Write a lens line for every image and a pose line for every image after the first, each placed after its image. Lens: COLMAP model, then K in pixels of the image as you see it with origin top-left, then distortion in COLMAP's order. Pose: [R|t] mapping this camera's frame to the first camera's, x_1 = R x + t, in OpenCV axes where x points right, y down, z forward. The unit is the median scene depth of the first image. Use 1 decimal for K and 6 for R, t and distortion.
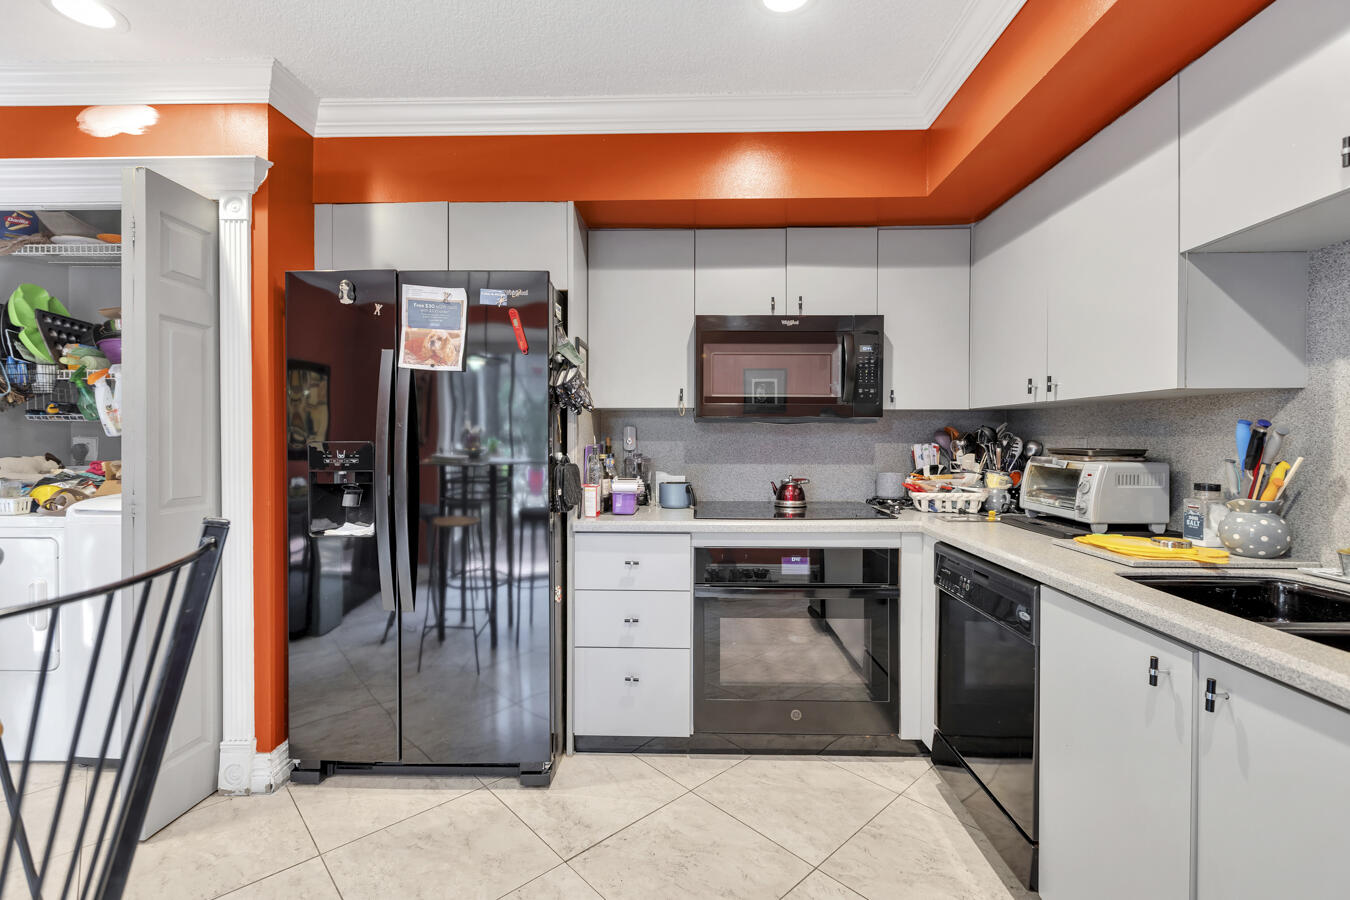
lens RADIAL K [[597.5, 0, 676.6], [0, 597.5, 444.9], [0, 0, 1]] dist [0.002602, -0.000937]
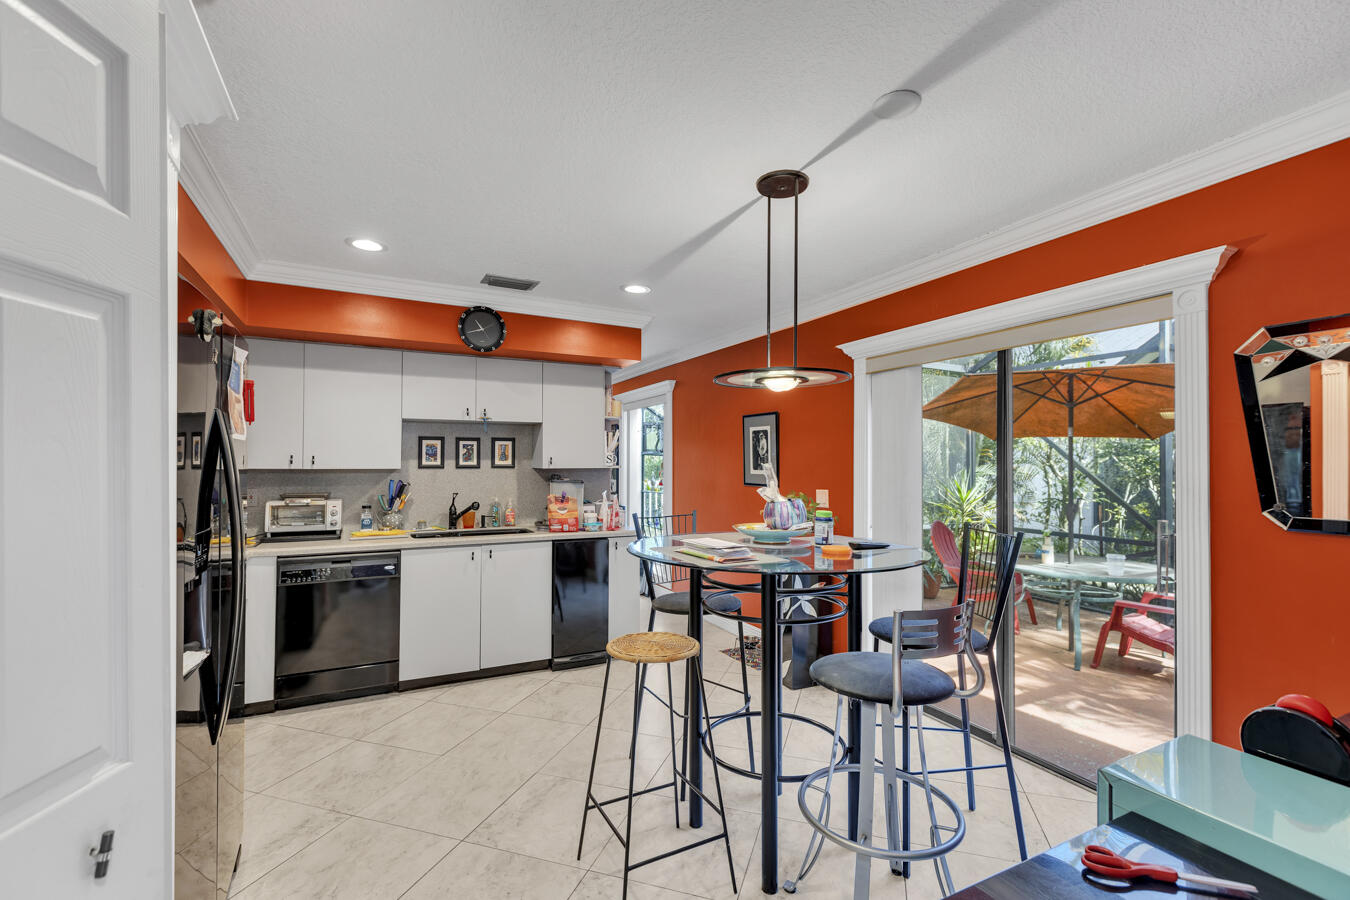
lens RADIAL K [[597.5, 0, 676.6], [0, 597.5, 444.9], [0, 0, 1]] dist [0.002602, -0.000937]
pose [[-0.478276, 0.026407, 0.877813, -1.382147], [0.002930, 0.999590, -0.028474, -0.079588], [-0.878205, -0.011046, -0.478157, 0.801691]]
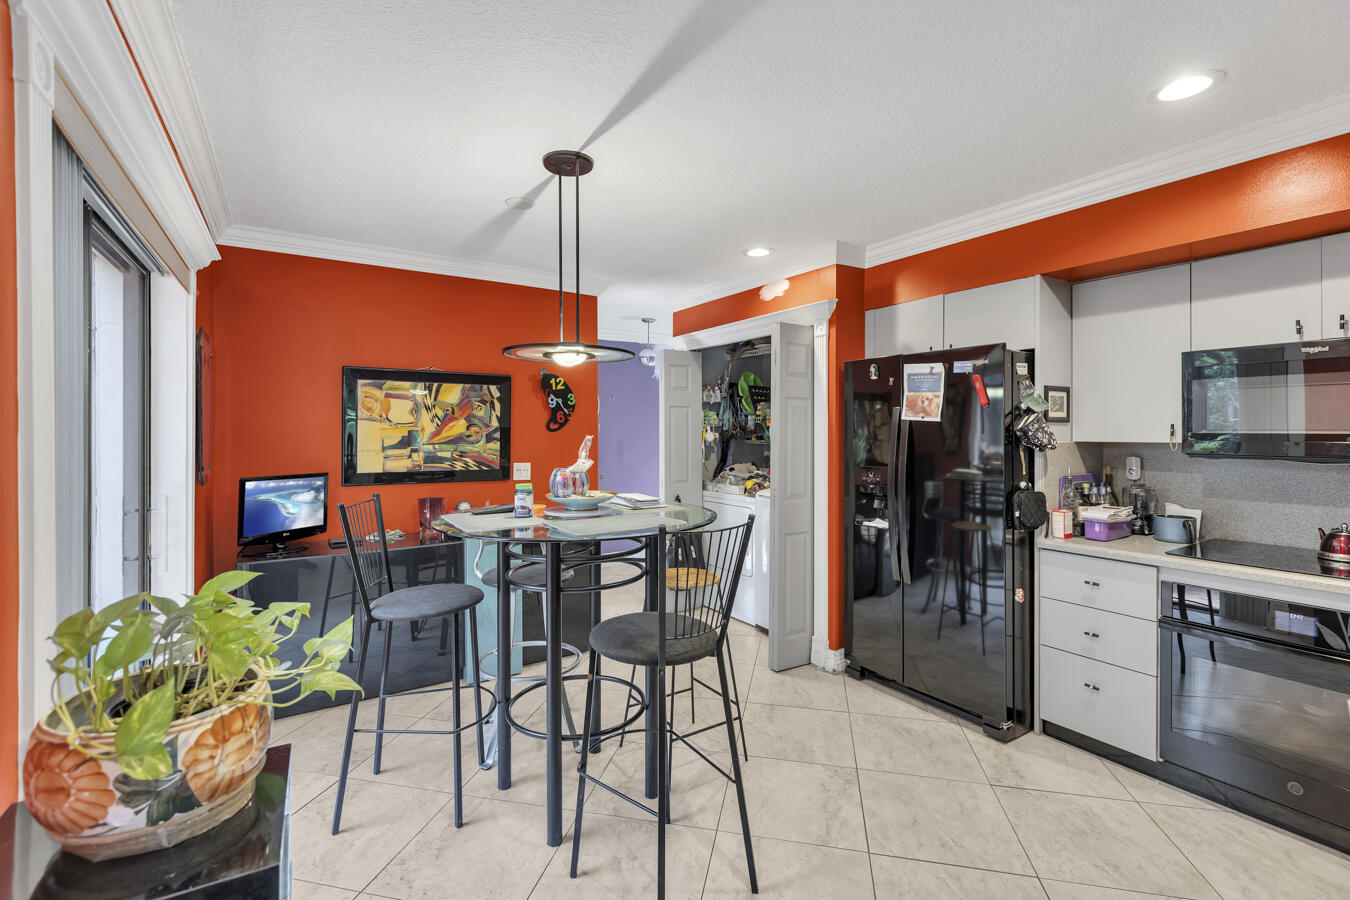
lens RADIAL K [[597.5, 0, 676.6], [0, 597.5, 444.9], [0, 0, 1]] dist [0.002602, -0.000937]
pose [[0.564395, 0.015740, -0.825355, 0.419258], [-0.007999, 0.999876, 0.013598, -0.074753], [0.825466, -0.001072, 0.564450, -0.290900]]
